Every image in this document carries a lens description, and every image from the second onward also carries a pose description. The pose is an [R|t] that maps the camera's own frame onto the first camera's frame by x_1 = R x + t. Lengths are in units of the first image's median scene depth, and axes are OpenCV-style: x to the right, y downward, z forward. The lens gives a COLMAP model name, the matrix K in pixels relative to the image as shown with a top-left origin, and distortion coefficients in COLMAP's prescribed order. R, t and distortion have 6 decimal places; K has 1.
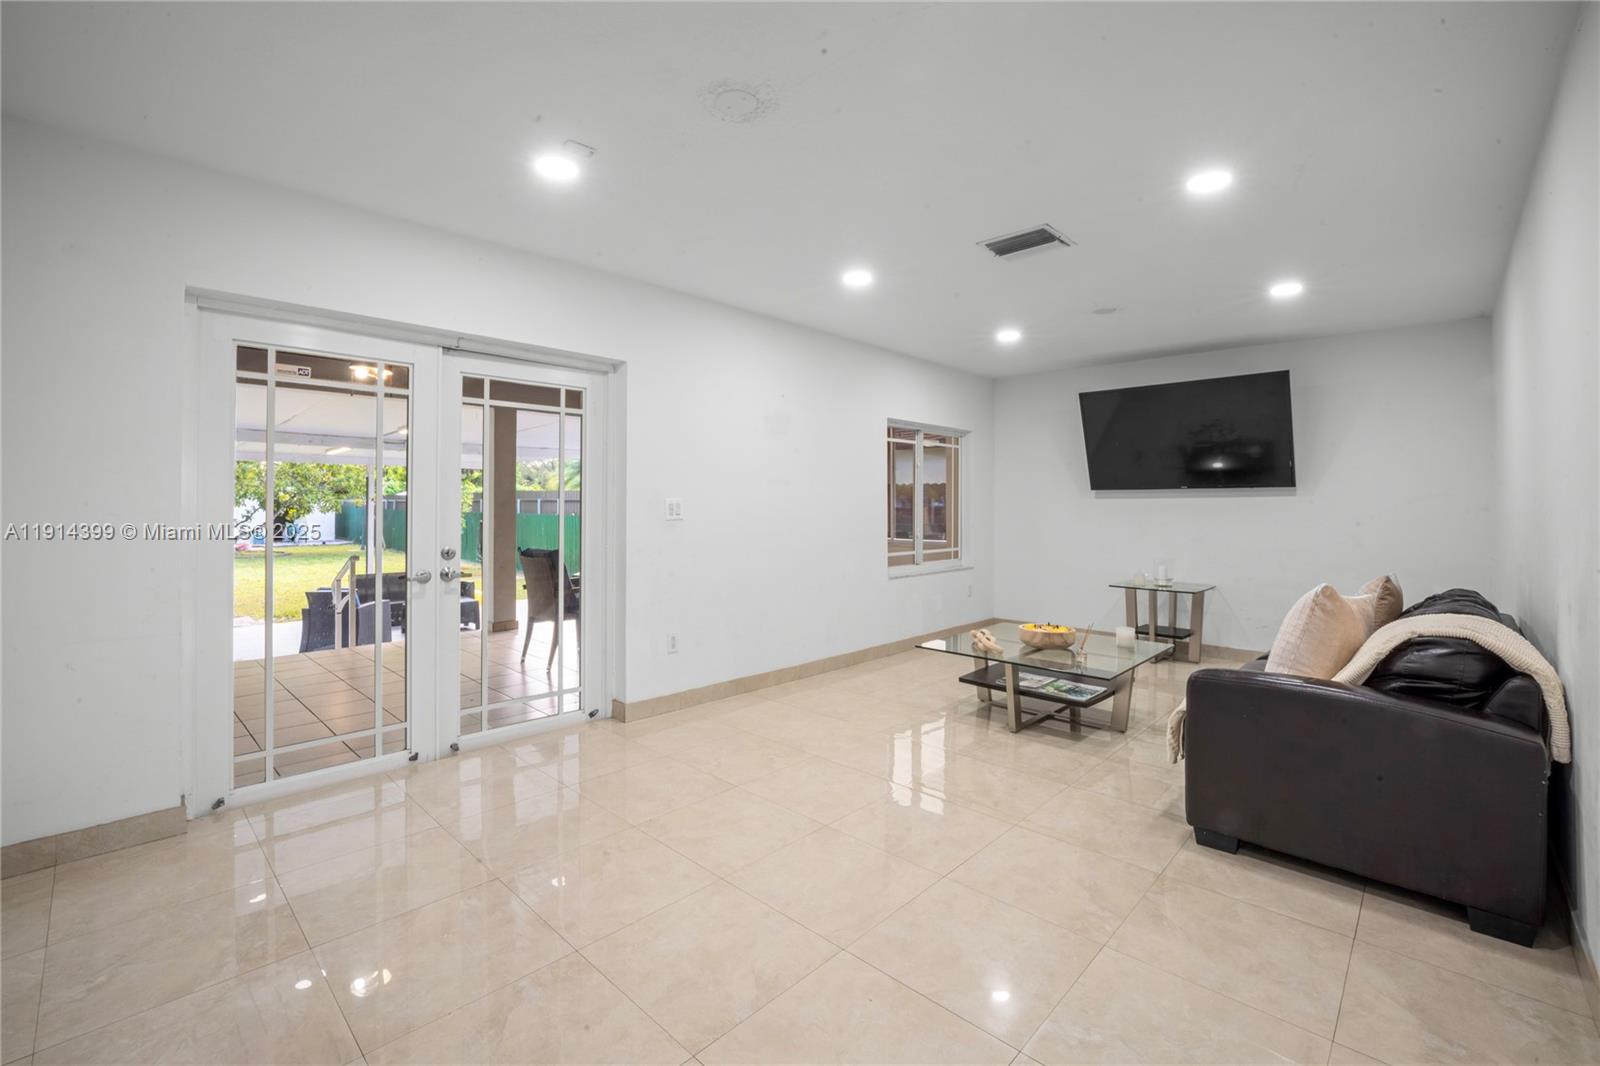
lens RADIAL K [[690.7, 0, 799.4], [0, 690.7, 496.9], [0, 0, 1]] dist [-0.002146, -0.000202]
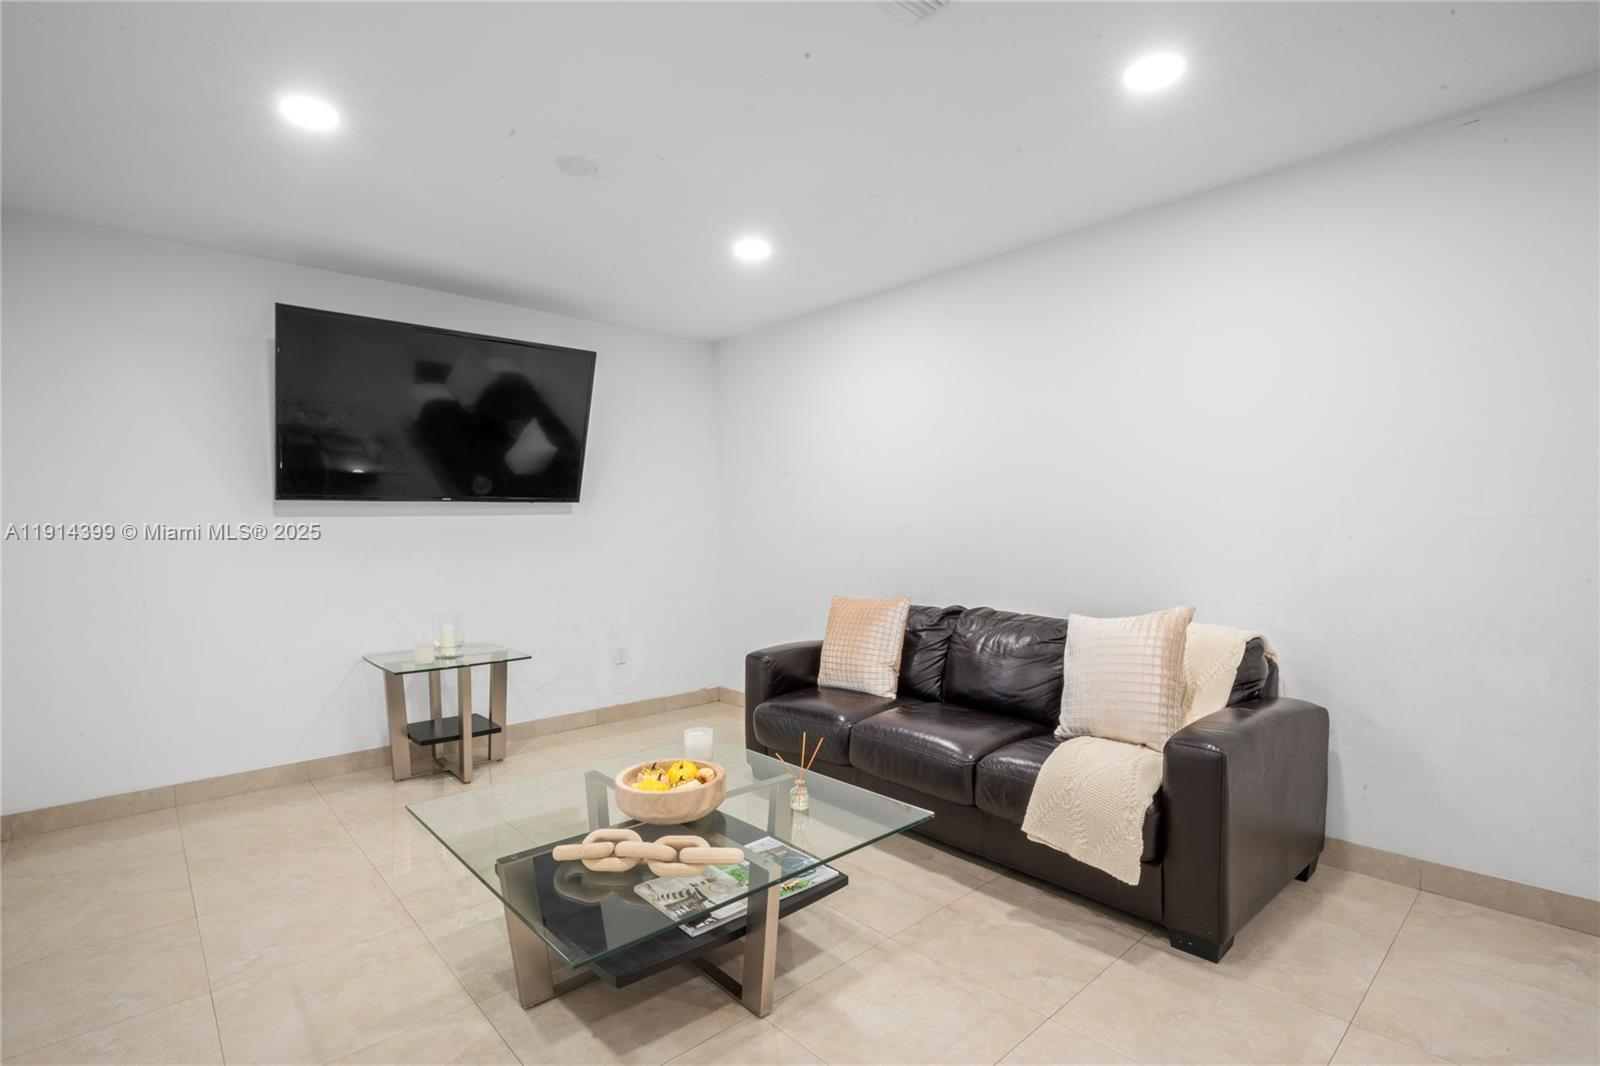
lens RADIAL K [[754.7, 0, 799.2], [0, 754.7, 557.4], [0, 0, 1]] dist [-0.011232, -0.000025]
pose [[0.080788, -0.045622, 0.995687, -0.125000], [-0.000144, 0.998951, 0.045783, 0.008772], [-0.996731, -0.003842, 0.080697, 0.664948]]
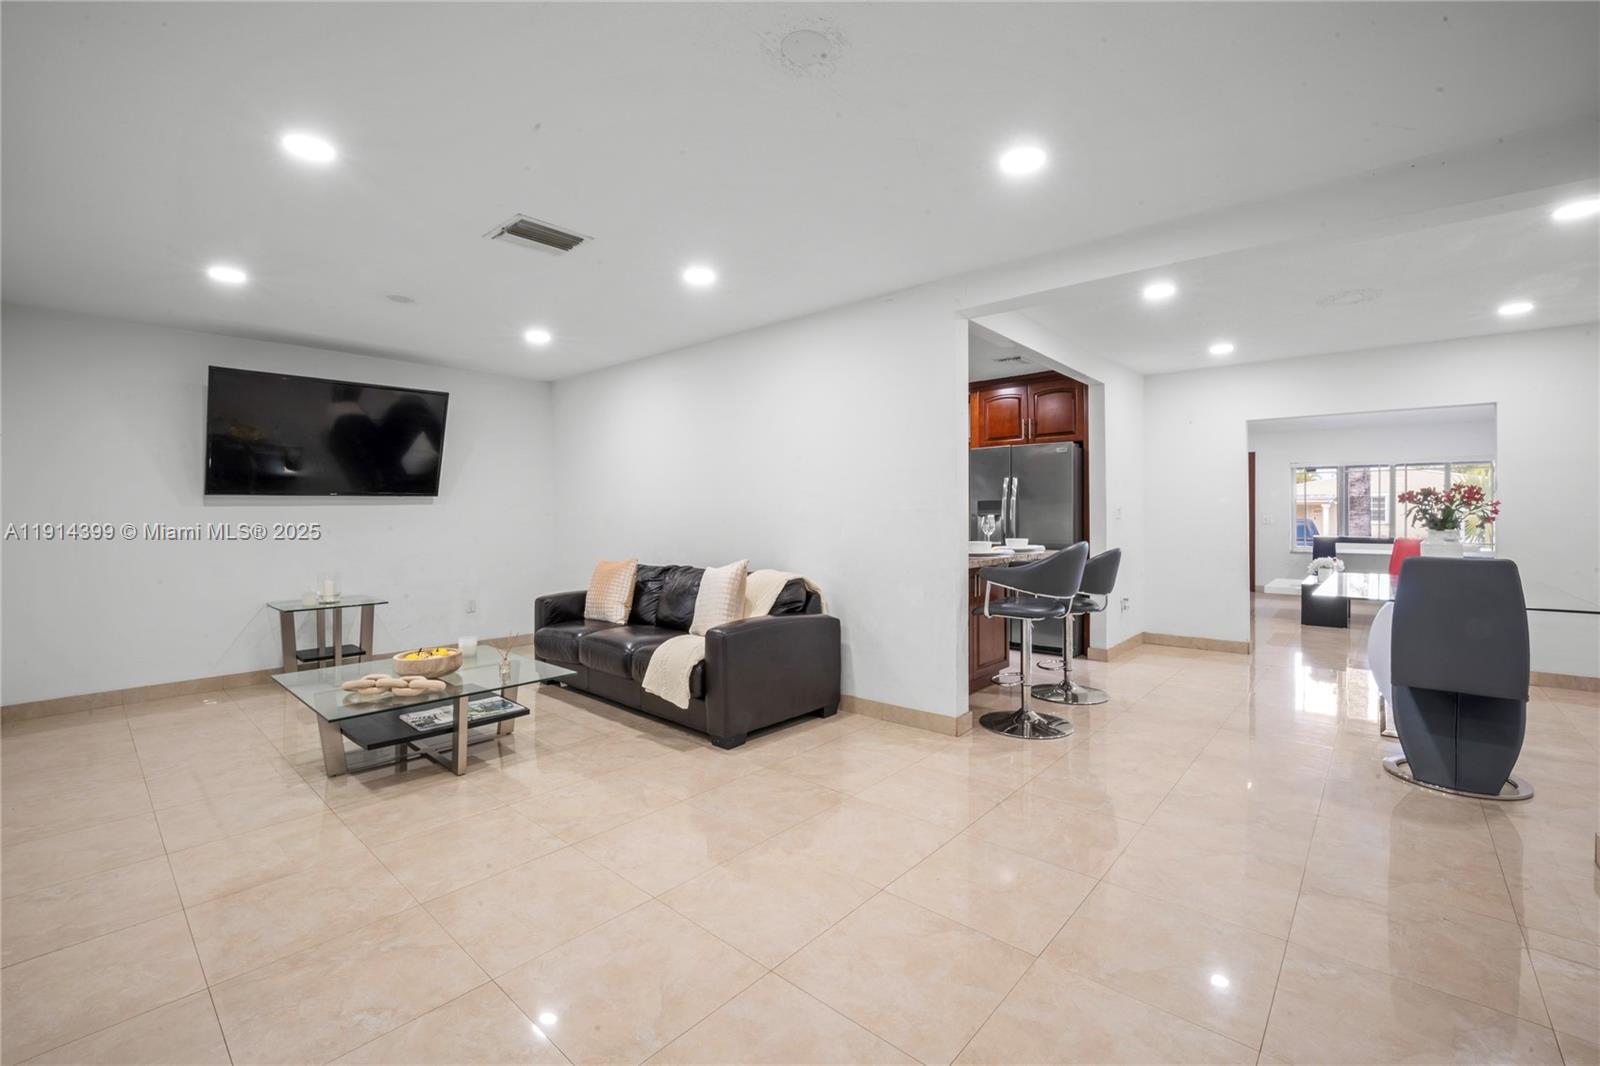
lens RADIAL K [[679.1, 0, 802.9], [0, 679.1, 508.7], [0, 0, 1]] dist [-0.013503, 0.000016]
pose [[-0.018397, -0.000339, 0.999831, -0.388532], [-0.003034, 0.999995, 0.000284, 0.003661], [-0.999826, -0.003028, -0.018398, 0.416667]]
